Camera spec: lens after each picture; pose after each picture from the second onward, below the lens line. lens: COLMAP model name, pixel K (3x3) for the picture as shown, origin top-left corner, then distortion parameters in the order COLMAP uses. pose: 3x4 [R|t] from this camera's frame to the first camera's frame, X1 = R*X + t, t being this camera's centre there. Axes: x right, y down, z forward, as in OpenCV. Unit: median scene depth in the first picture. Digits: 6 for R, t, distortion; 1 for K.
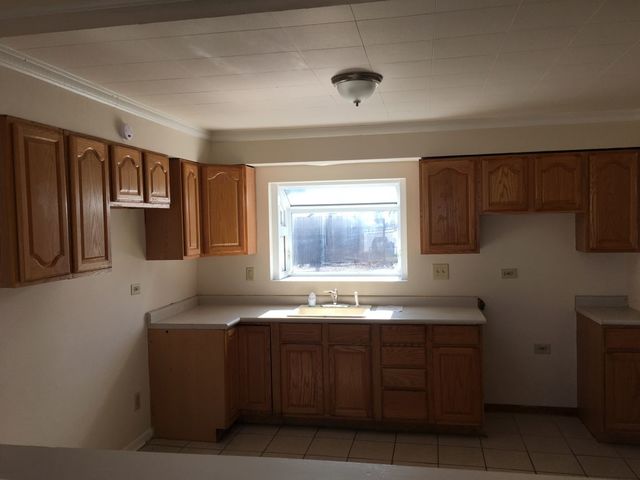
lens RADIAL K [[542.1, 0, 320.0], [0, 542.1, 240.0], [0, 0, 1]] dist [0.080363, -0.122847]
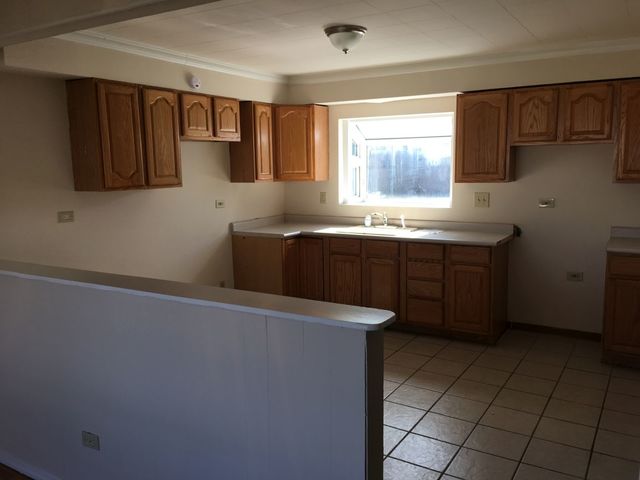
lens RADIAL K [[542.1, 0, 320.0], [0, 542.1, 240.0], [0, 0, 1]] dist [0.080363, -0.122847]
pose [[0.937219, 0.056973, -0.344055, 0.328725], [-0.017347, 0.992960, 0.117173, 0.017532], [0.348309, -0.103849, 0.931610, -0.140971]]
